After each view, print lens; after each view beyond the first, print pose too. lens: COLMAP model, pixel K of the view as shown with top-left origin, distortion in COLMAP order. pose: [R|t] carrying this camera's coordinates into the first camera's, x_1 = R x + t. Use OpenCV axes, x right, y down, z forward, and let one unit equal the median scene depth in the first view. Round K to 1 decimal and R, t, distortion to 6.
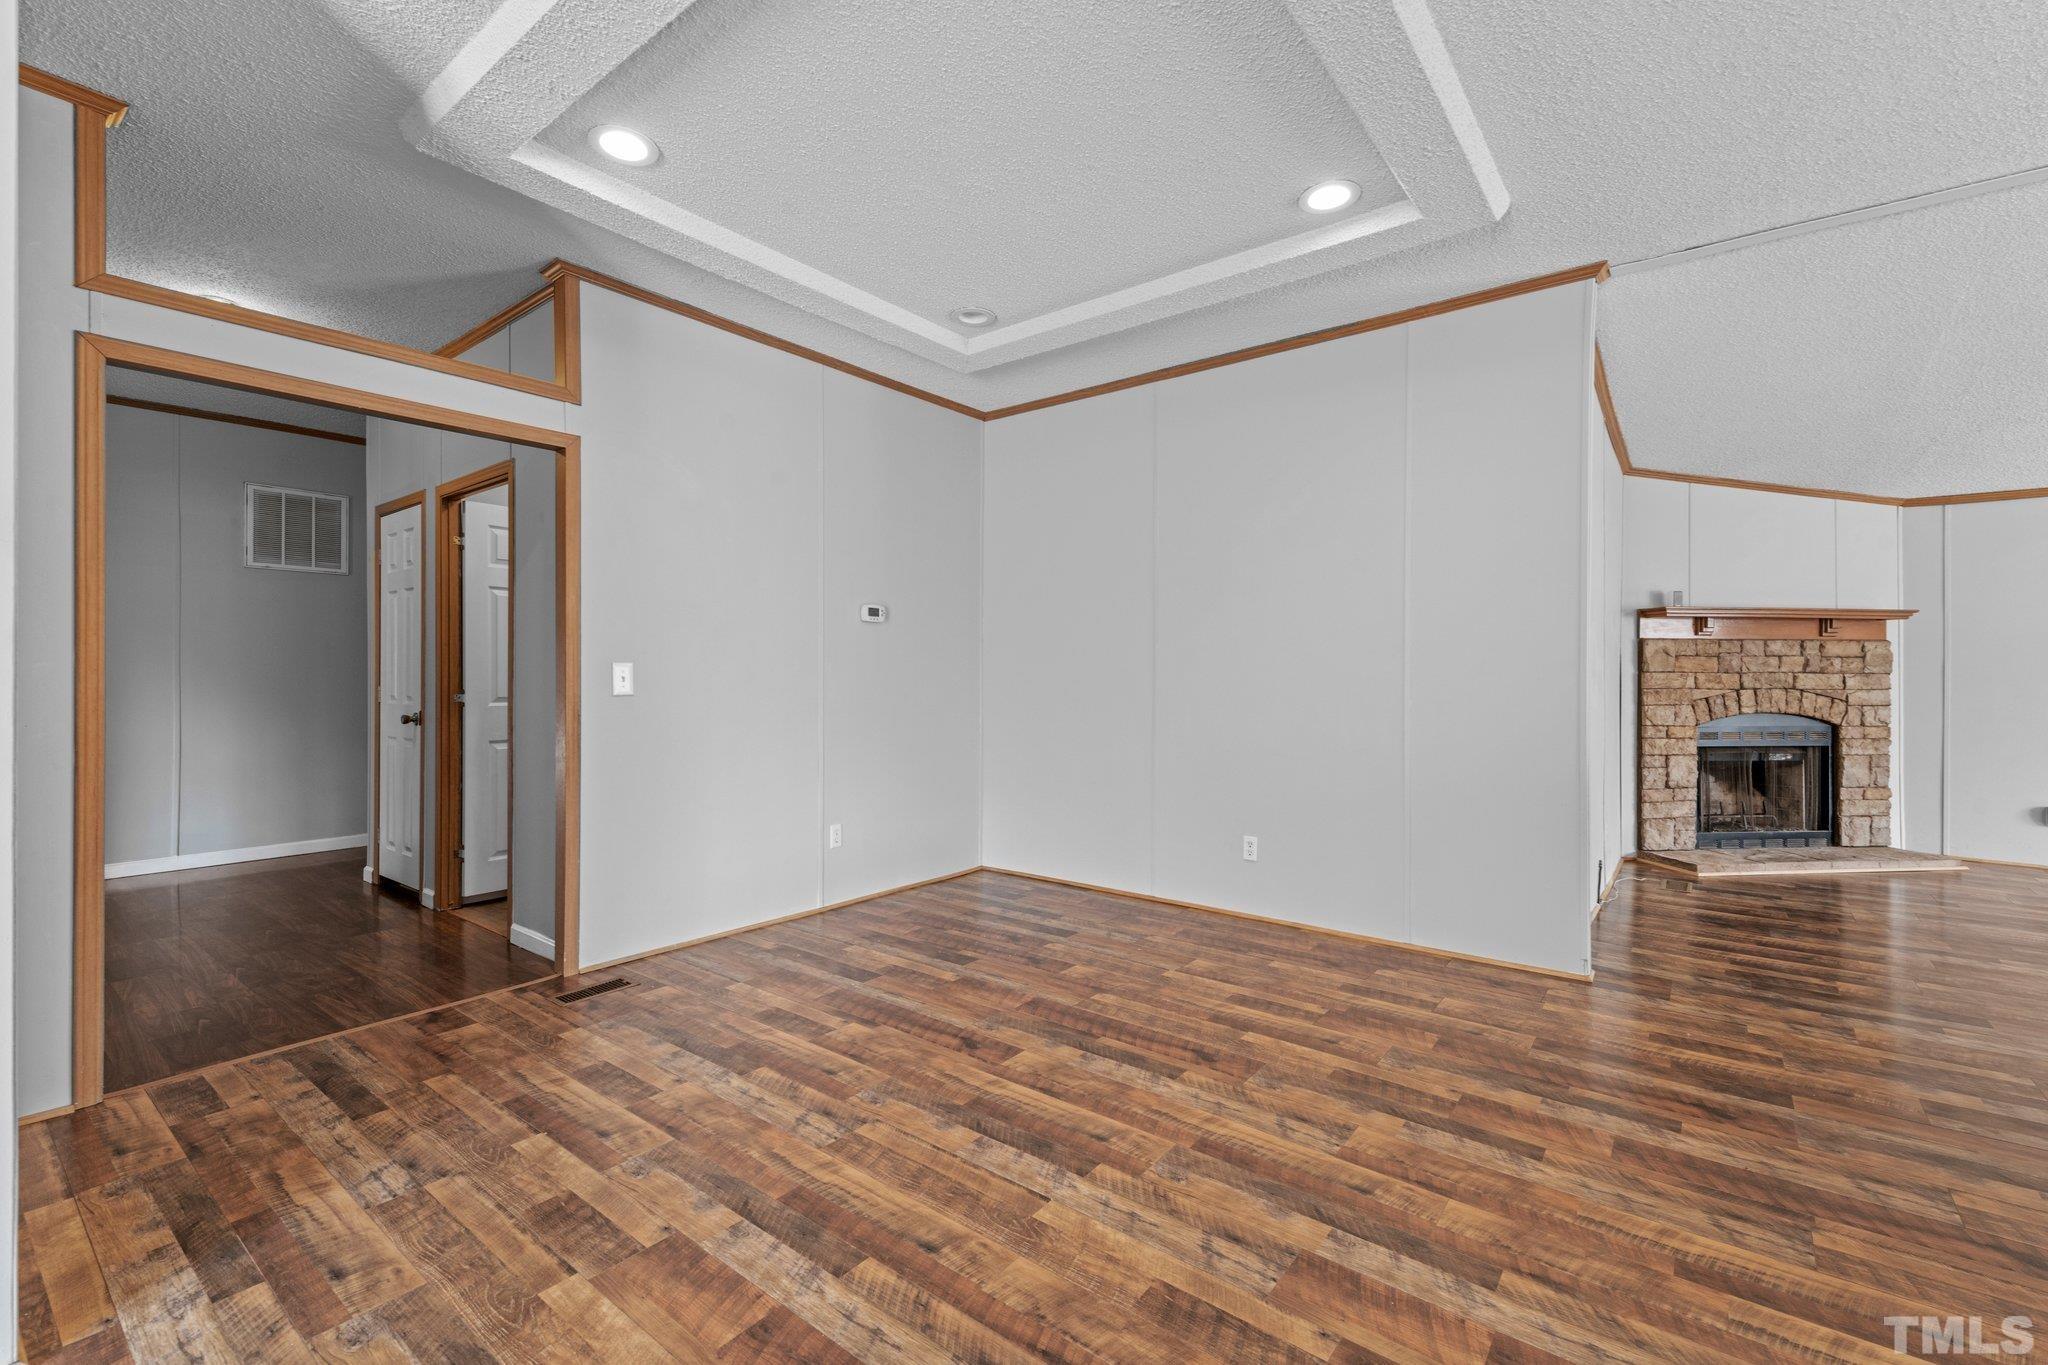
lens RADIAL K [[886.8, 0, 1021.6], [0, 886.8, 666.5], [0, 0, 1]] dist [0.002613, -0.000263]
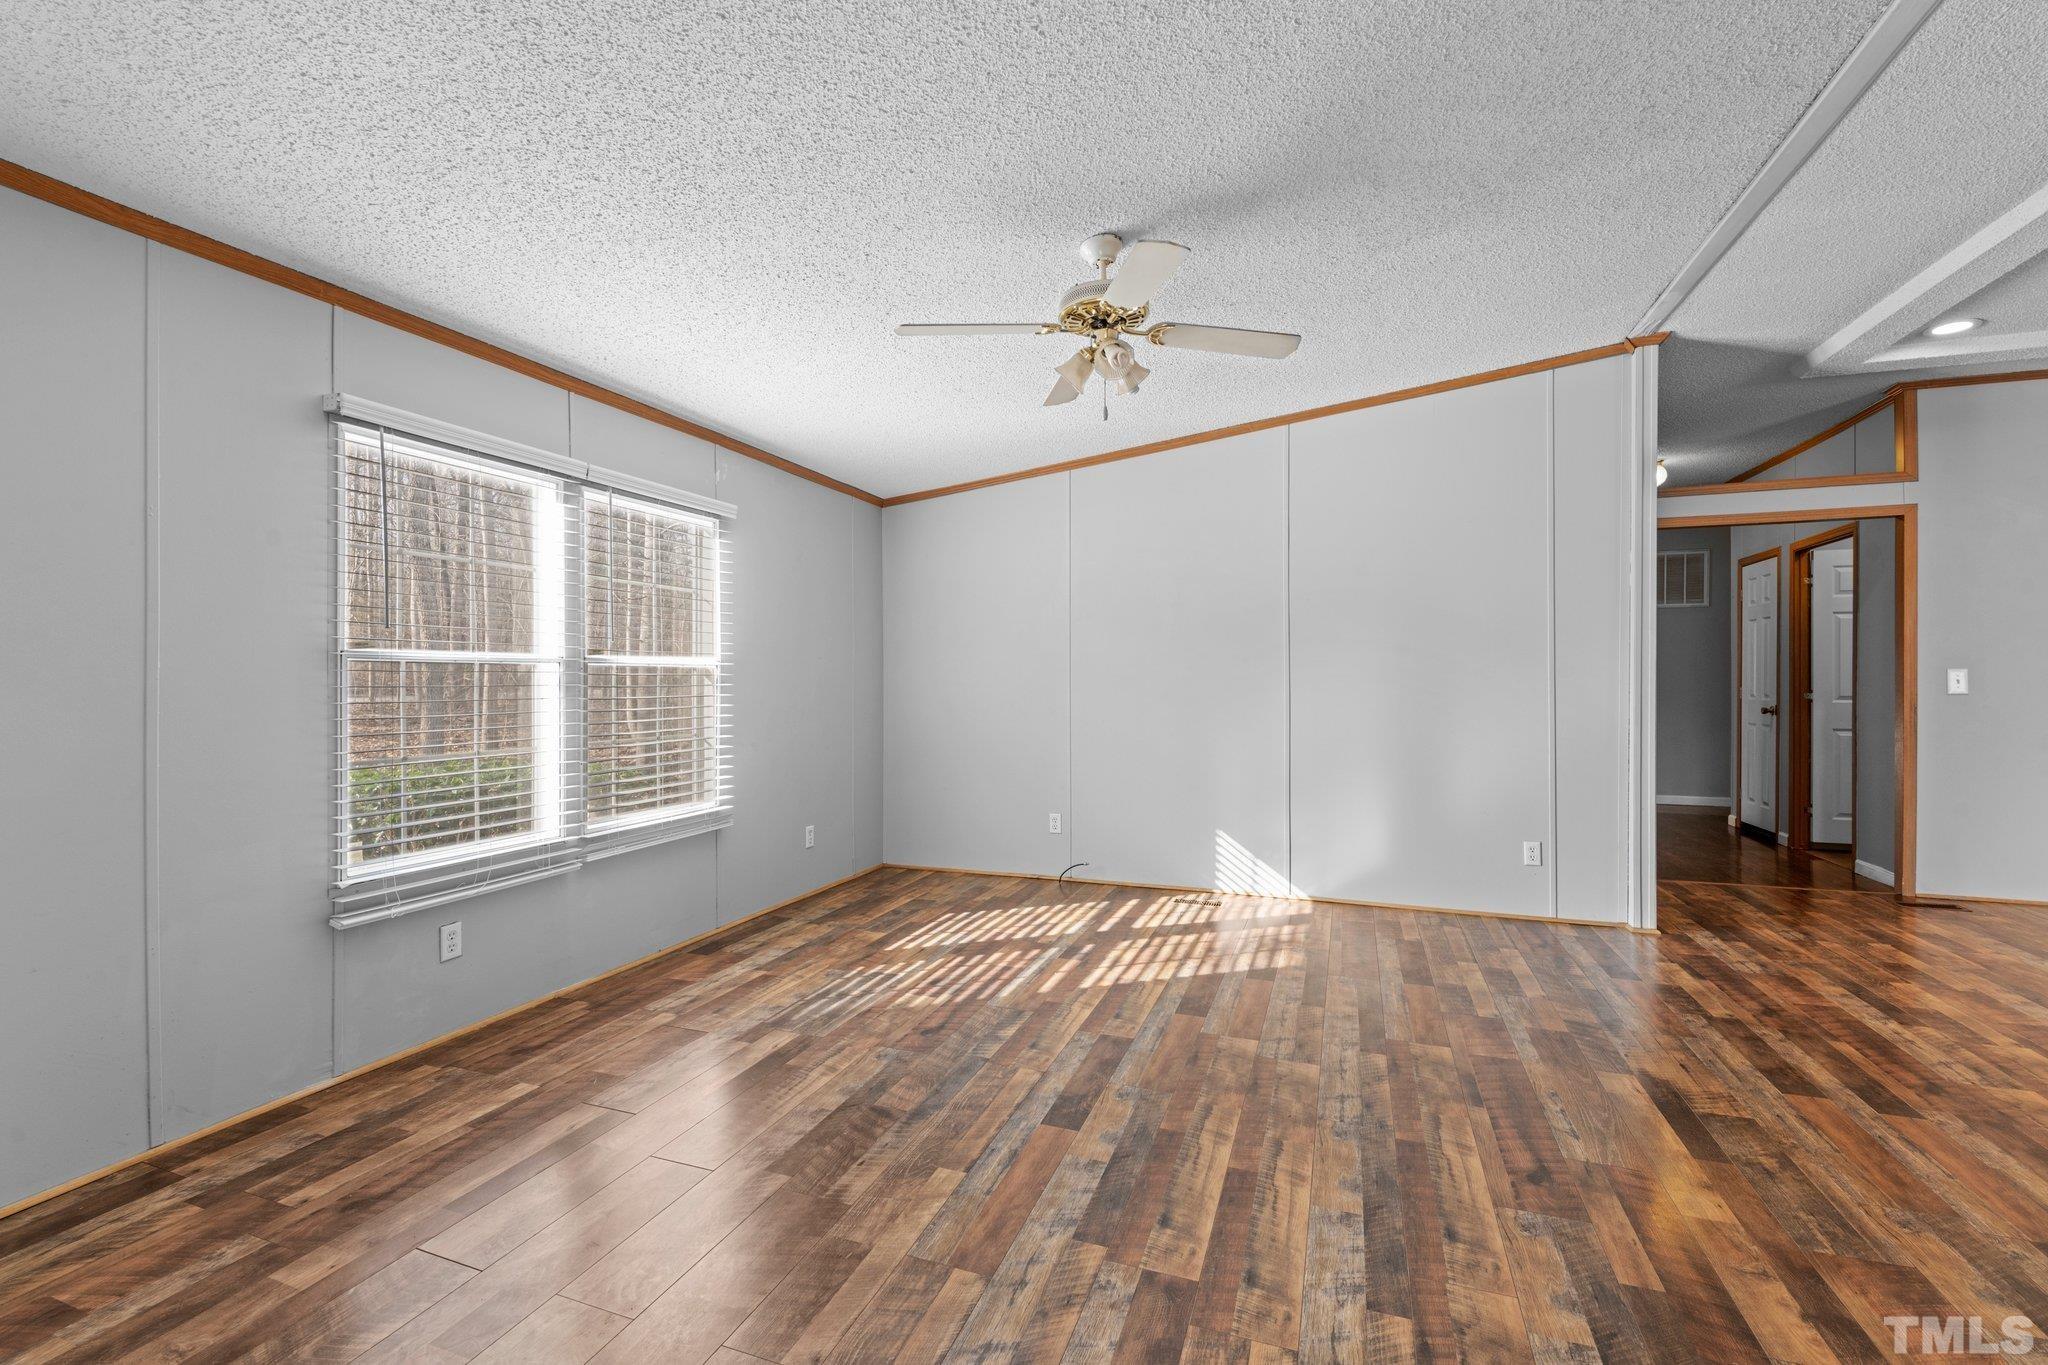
lens RADIAL K [[912.4, 0, 997.8], [0, 912.4, 679.3], [0, 0, 1]] dist [-0.014744, -0.000878]
pose [[0.304374, 0.002180, -0.952550, 0.307489], [0.003190, 0.999989, 0.003308, 0.001306], [0.952547, -0.004045, 0.304363, -0.610951]]
